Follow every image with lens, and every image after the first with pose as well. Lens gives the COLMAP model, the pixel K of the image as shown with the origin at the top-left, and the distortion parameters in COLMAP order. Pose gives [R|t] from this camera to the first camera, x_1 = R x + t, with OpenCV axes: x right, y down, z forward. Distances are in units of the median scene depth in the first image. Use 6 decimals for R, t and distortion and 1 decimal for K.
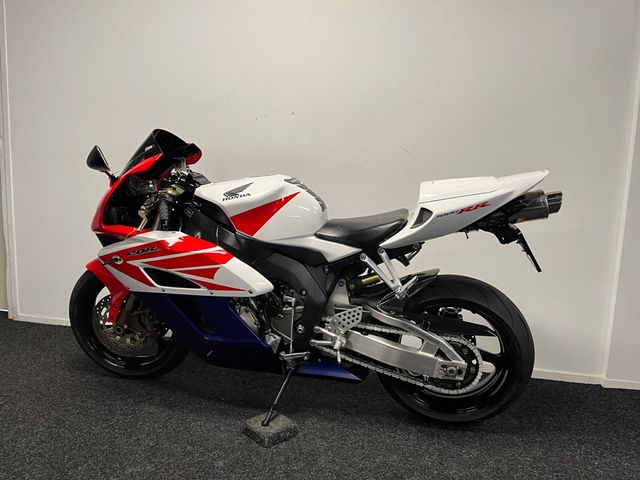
lens RADIAL K [[489.9, 0, 322.5], [0, 489.9, 240.7], [0, 0, 1]] dist [0.064845, -0.078687]
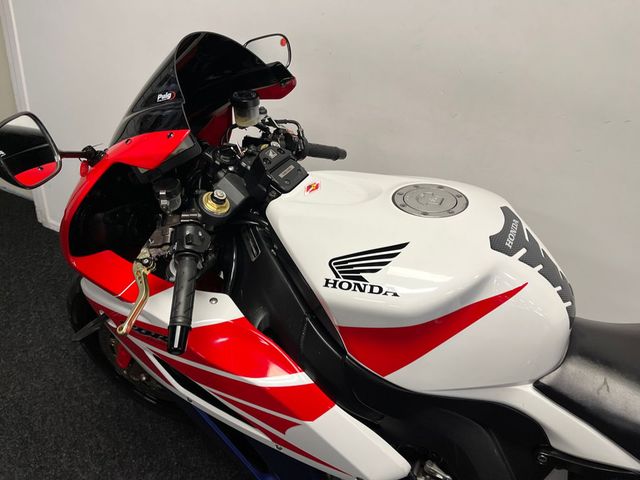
lens RADIAL K [[489.9, 0, 324.0], [0, 489.9, 241.2], [0, 0, 1]] dist [0.064845, -0.078687]
pose [[0.969822, 0.190249, -0.152478, -0.146112], [-0.115615, 0.909461, 0.399392, -0.264540], [0.214657, -0.369710, 0.904011, 0.638817]]
